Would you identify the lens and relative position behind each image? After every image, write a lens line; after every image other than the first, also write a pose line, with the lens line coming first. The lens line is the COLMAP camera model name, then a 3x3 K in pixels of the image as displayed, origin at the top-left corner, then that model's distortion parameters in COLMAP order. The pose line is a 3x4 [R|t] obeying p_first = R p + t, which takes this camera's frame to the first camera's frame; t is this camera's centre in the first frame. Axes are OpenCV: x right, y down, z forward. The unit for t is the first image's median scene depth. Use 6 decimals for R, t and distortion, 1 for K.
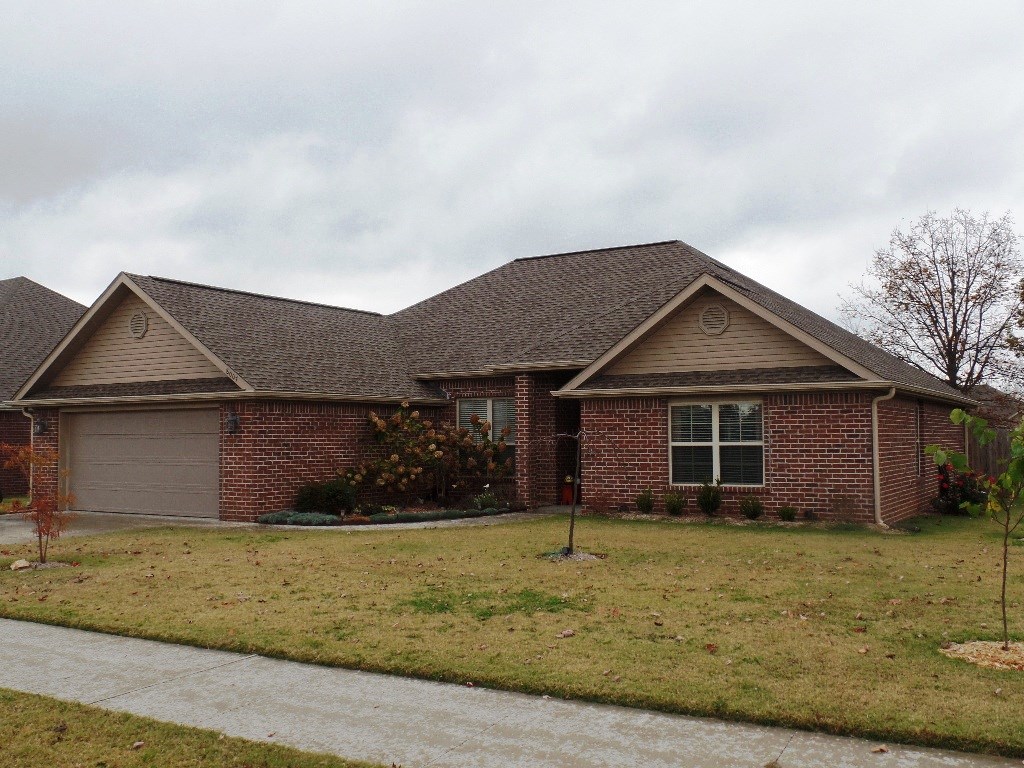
lens RADIAL K [[1029.5, 0, 512.0], [0, 1029.5, 384.0], [0, 0, 1]] dist [0.009004, 0.000977]
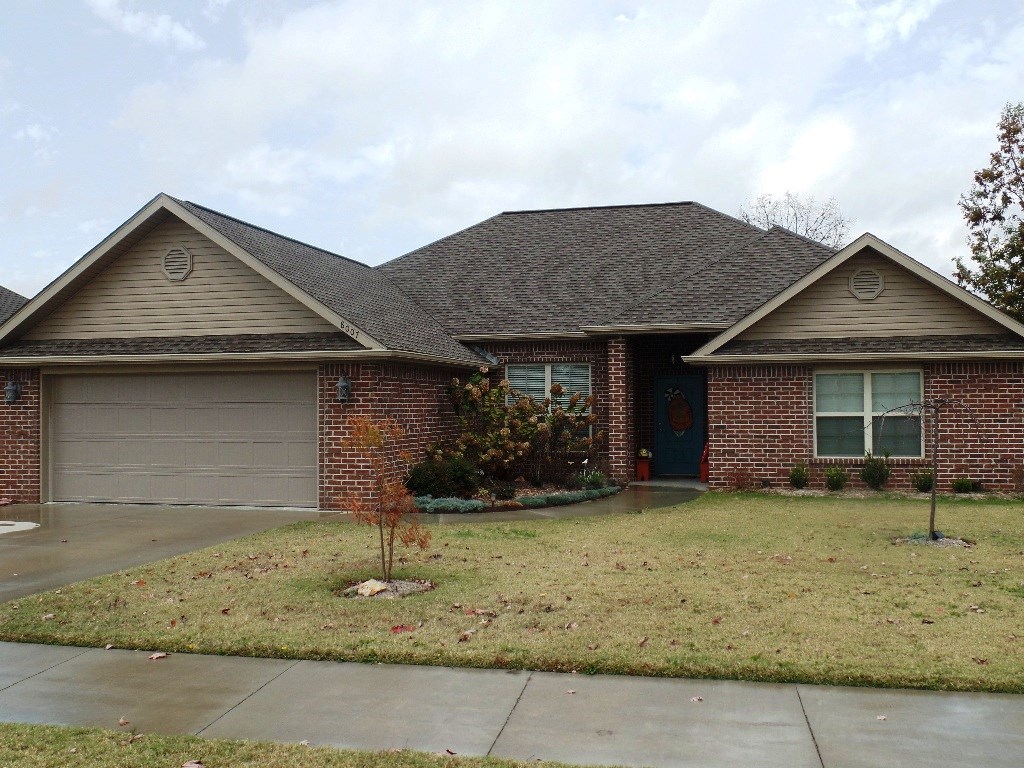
lens RADIAL K [[1029.5, 0, 512.0], [0, 1029.5, 384.0], [0, 0, 1]] dist [0.009004, 0.000977]
pose [[0.946950, 0.007744, 0.321288, -0.400961], [-0.016446, 0.999568, 0.024379, 0.011883], [-0.320960, -0.028369, 0.946668, 0.193873]]
